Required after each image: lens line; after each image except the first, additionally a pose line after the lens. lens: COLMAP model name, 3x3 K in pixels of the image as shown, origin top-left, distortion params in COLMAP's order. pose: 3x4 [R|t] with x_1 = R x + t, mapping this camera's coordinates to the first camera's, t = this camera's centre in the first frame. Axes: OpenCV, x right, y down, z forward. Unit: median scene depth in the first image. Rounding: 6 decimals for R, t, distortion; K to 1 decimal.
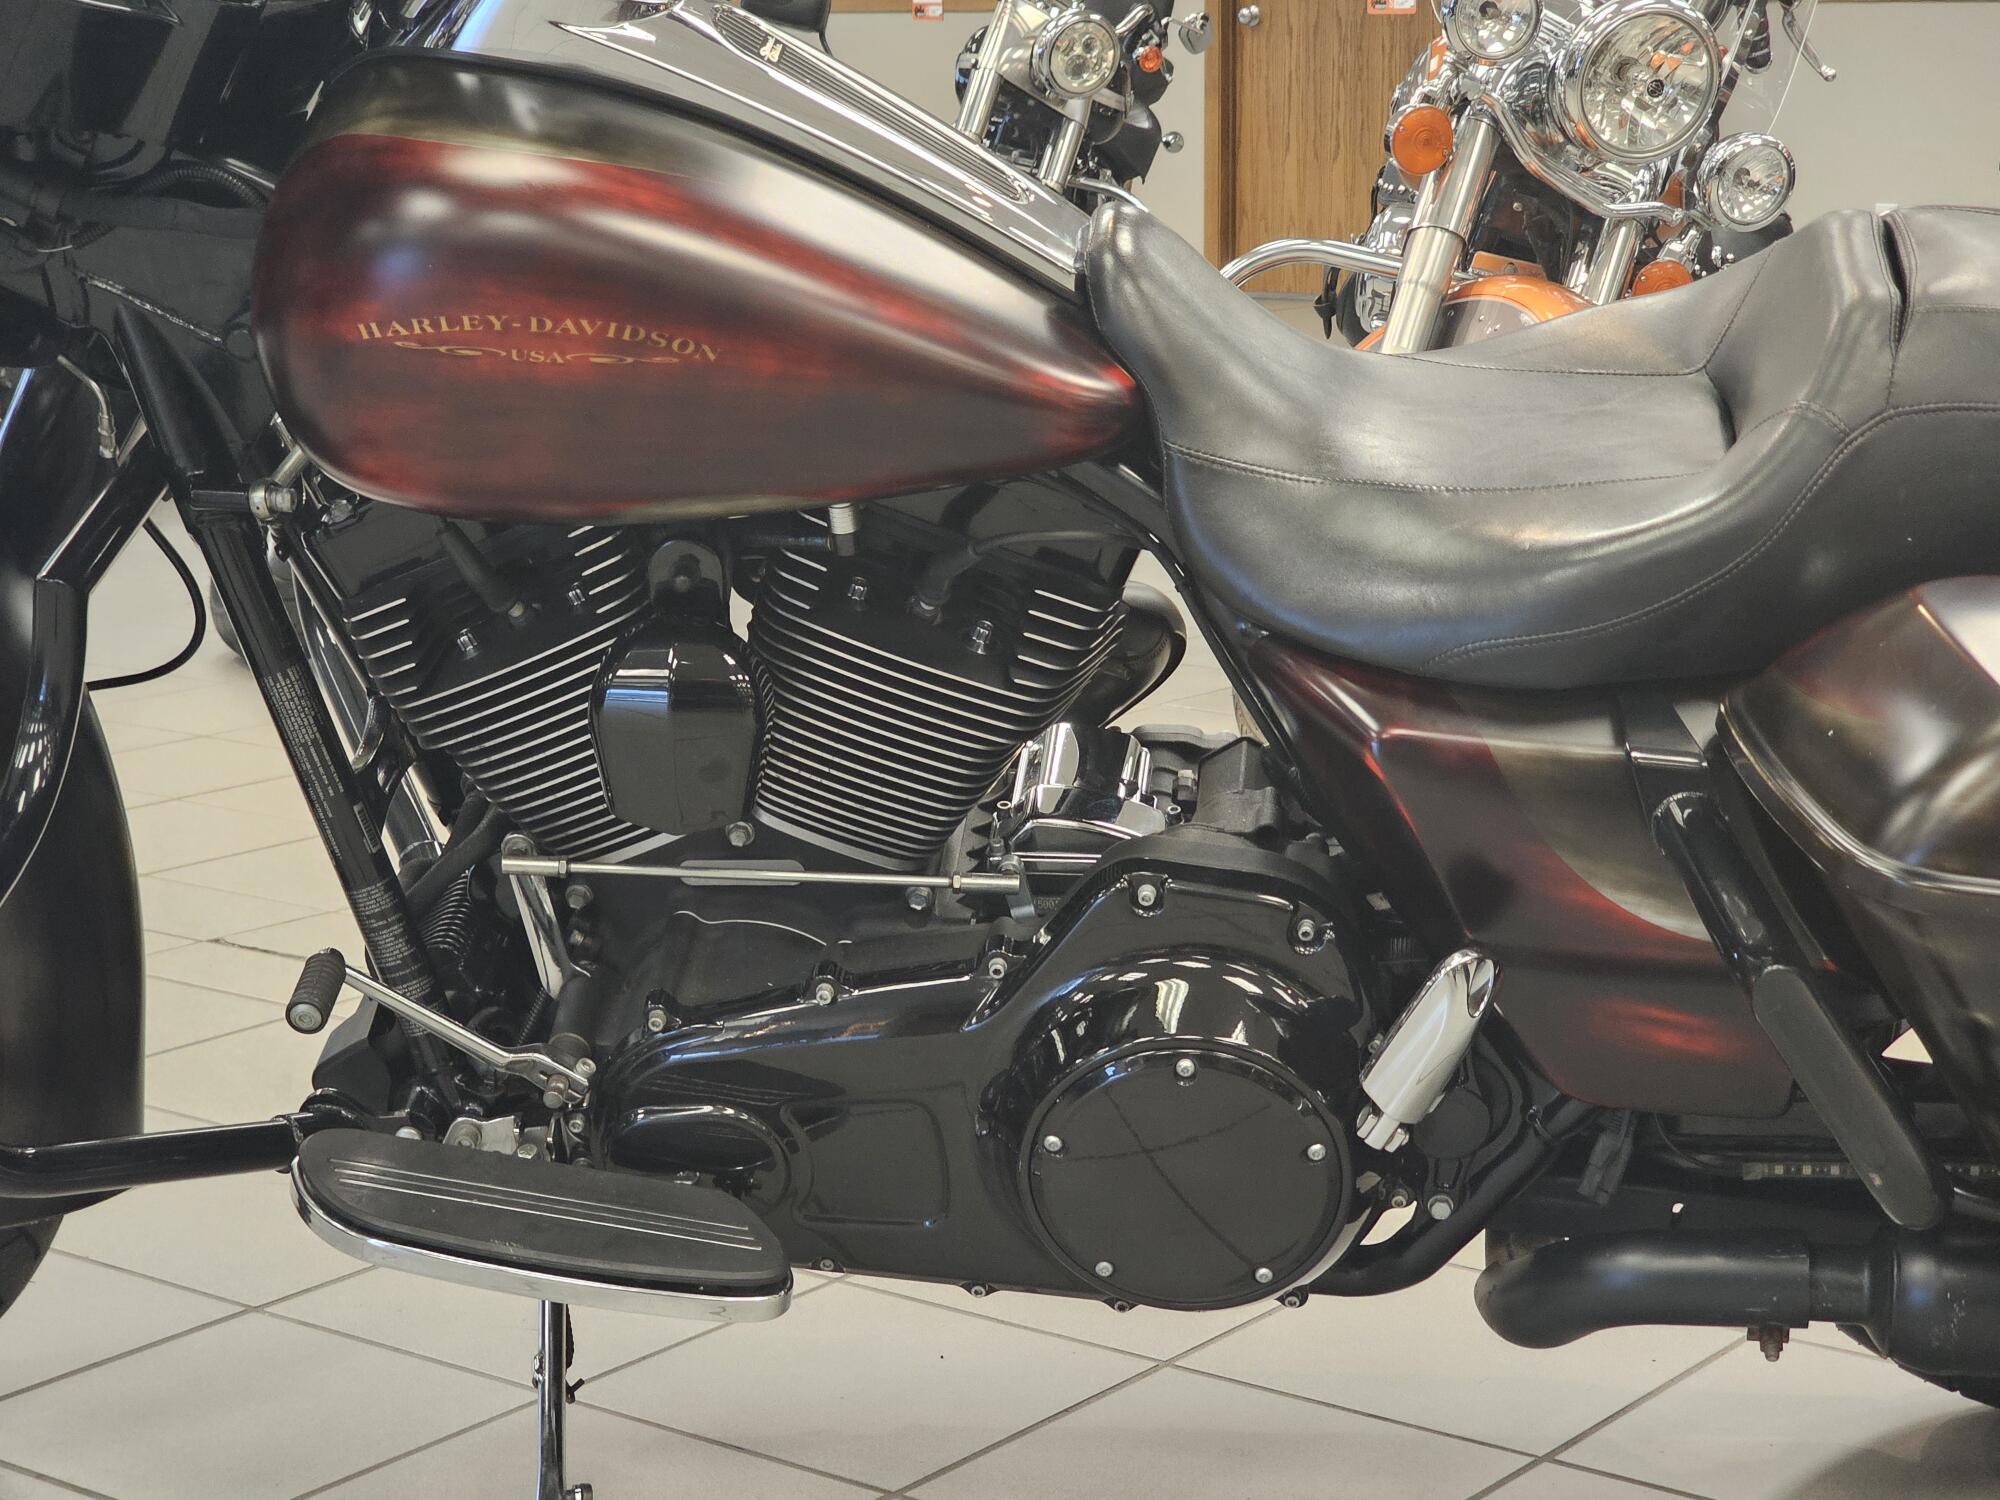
lens RADIAL K [[3889.5, 0, 974.1], [0, 3889.5, 851.6], [0, 0, 1]] dist [0.010095, 0.191773]
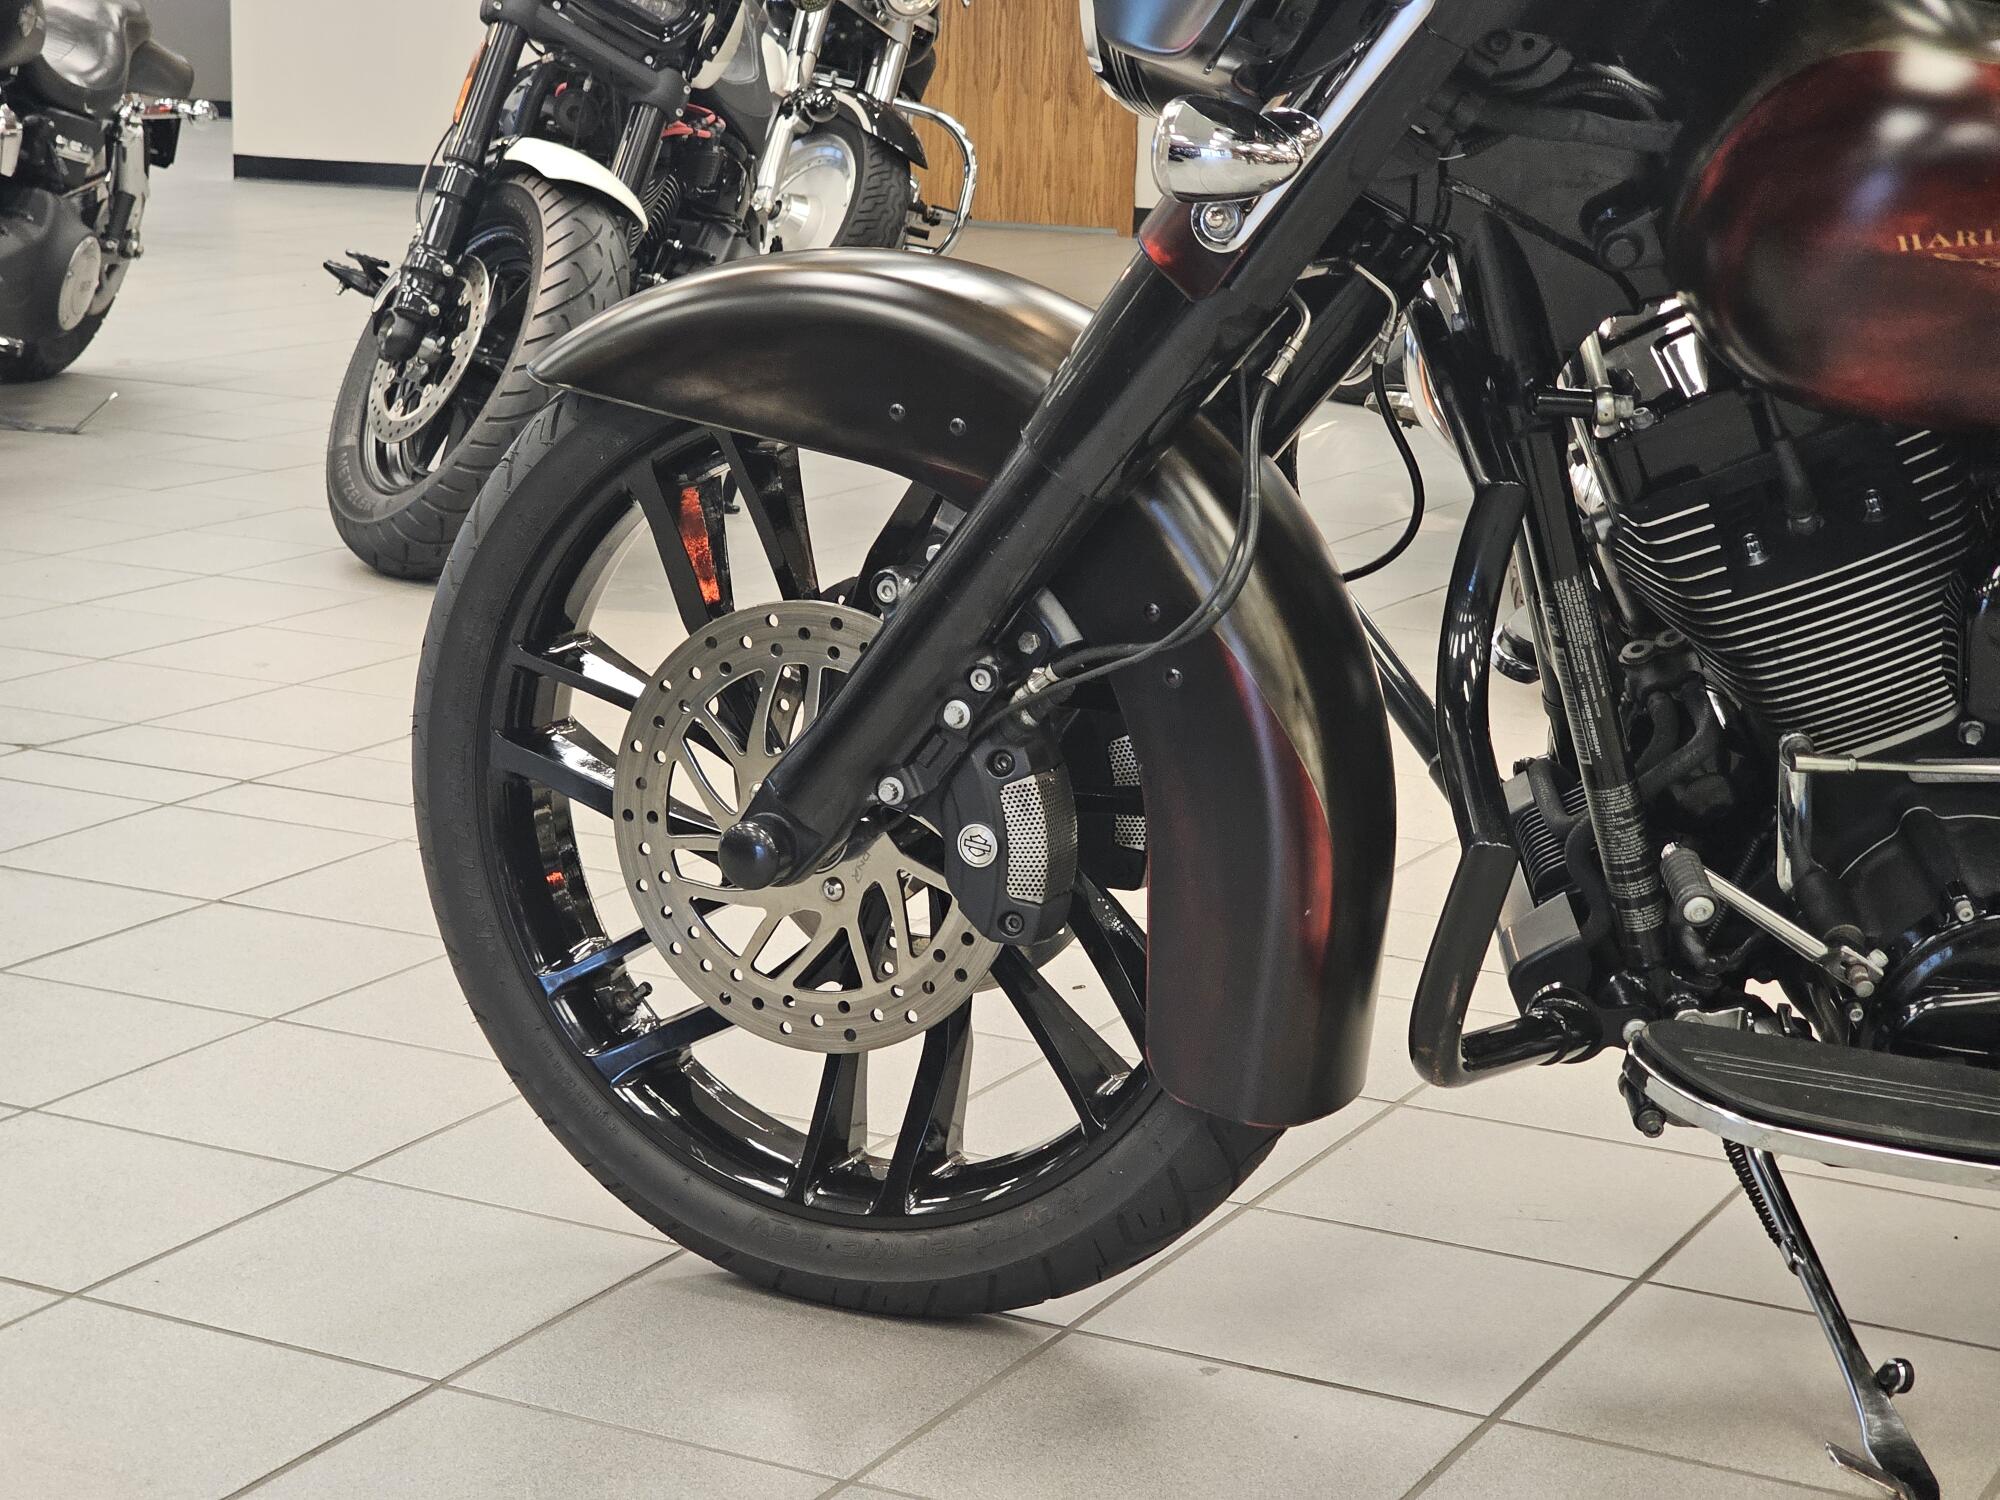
lens RADIAL K [[3860.2, 0, 975.9], [0, 3860.2, 801.5], [0, 0, 1]] dist [0.019950, 0.168418]
pose [[0.981407, -0.010183, 0.191667, -0.552540], [0.008712, 0.999926, 0.008518, 0.003156], [-0.191740, -0.006690, 0.981423, 0.036774]]
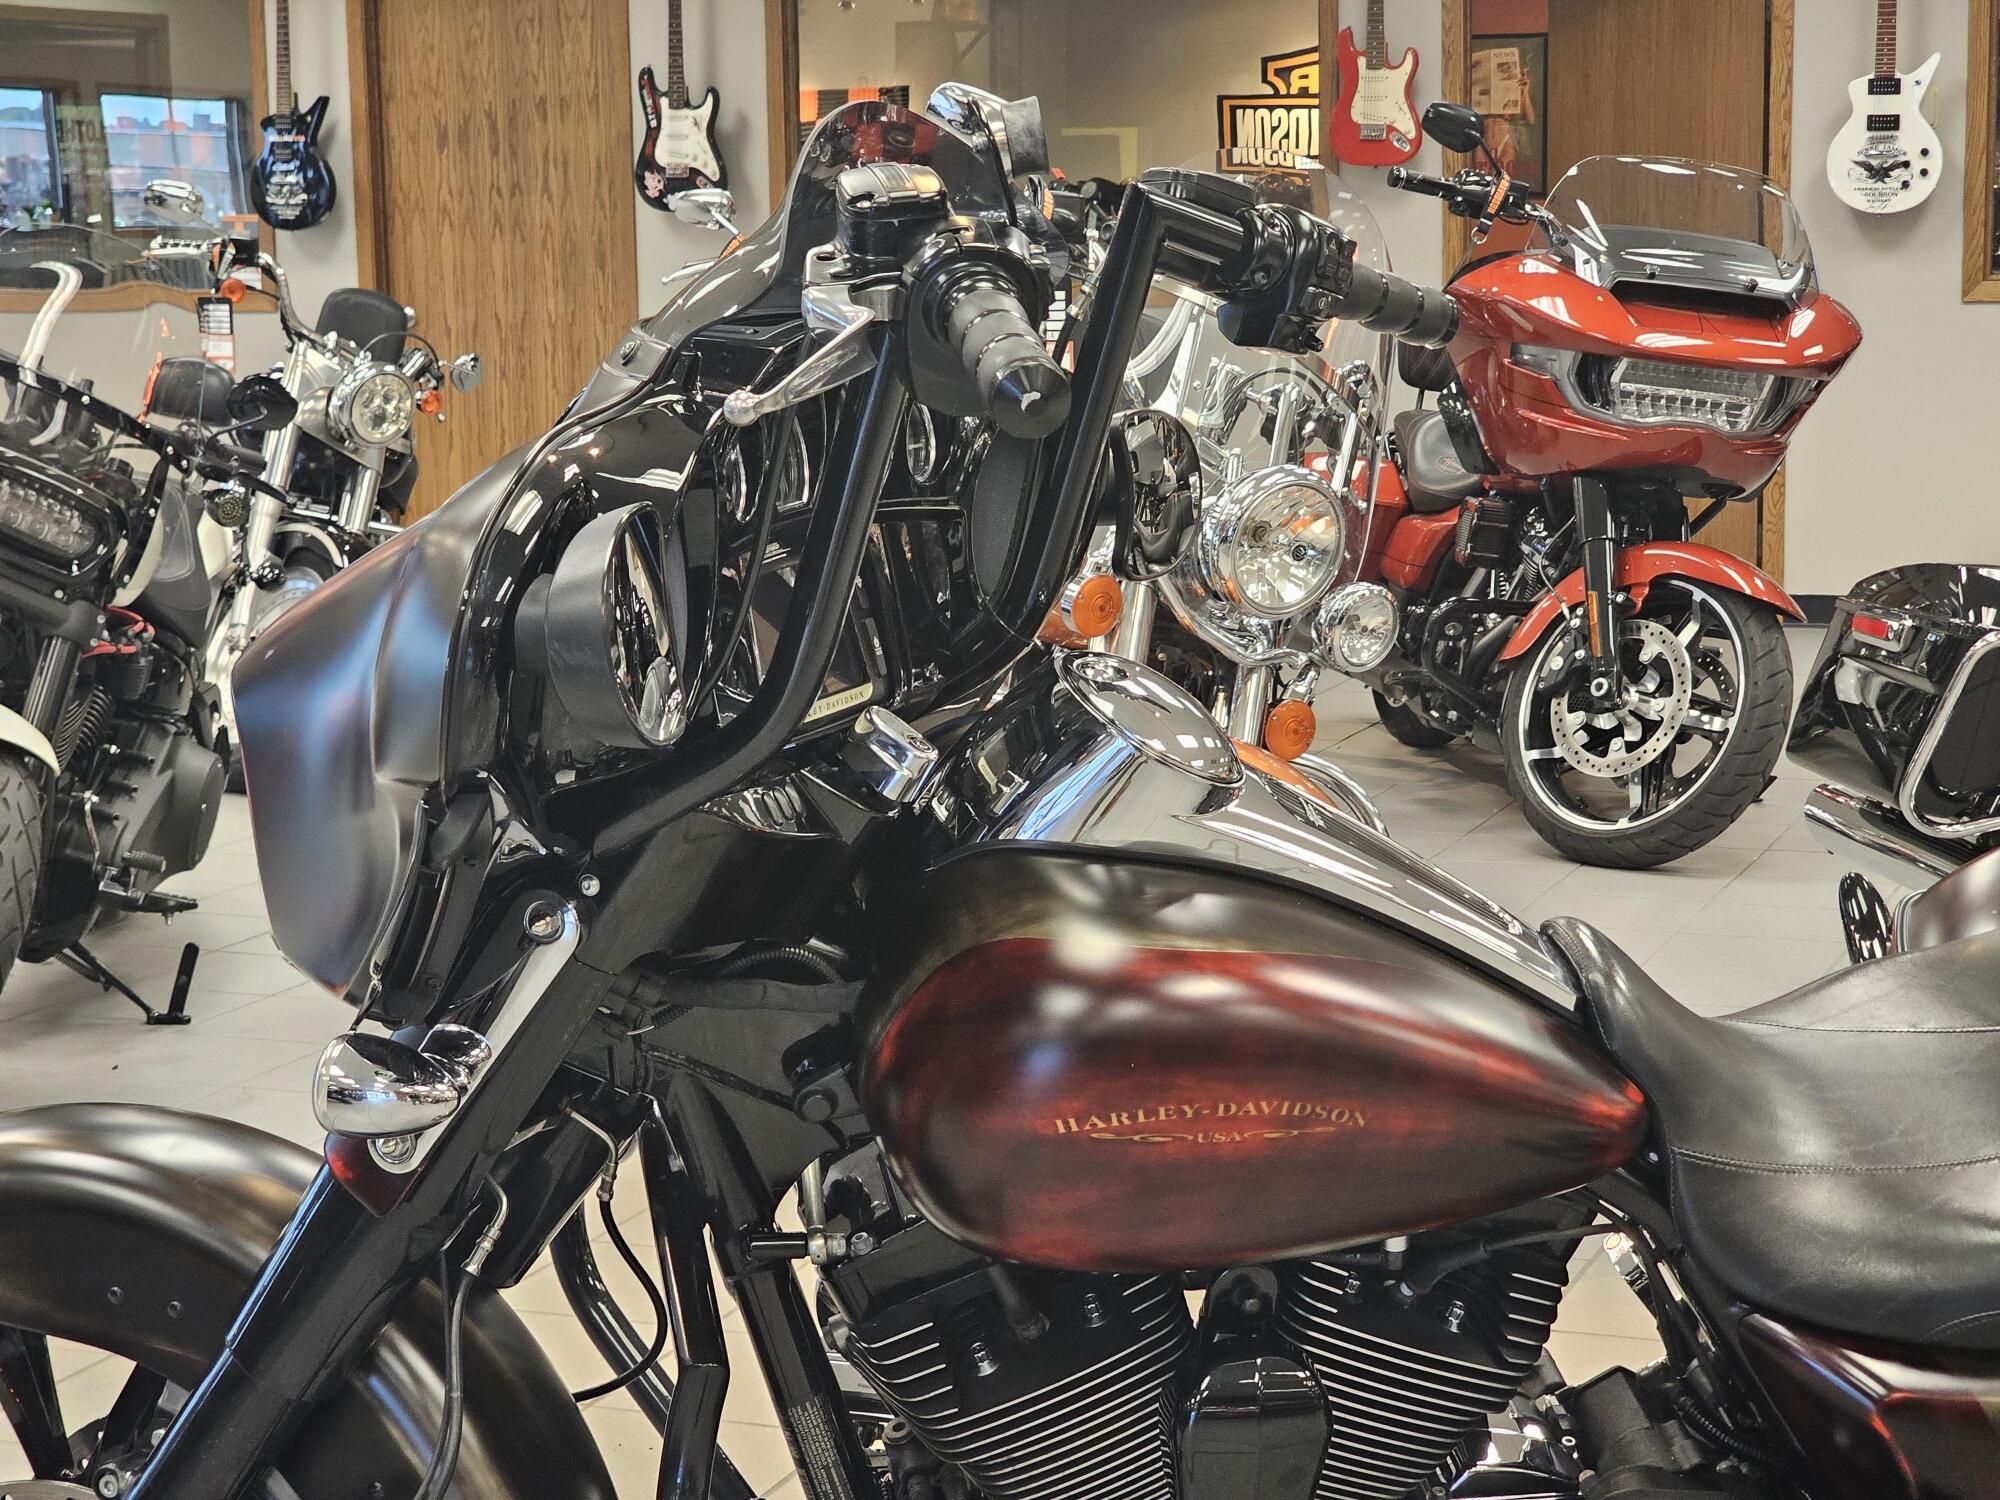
lens RADIAL K [[3882.1, 0, 1028.5], [0, 3882.1, 793.5], [0, 0, 1]] dist [-0.025849, 0.490543]
pose [[0.951789, -0.055690, 0.301656, -0.445307], [0.073290, 0.996187, -0.047335, -0.161902], [-0.297869, 0.067162, 0.952241, -0.013422]]
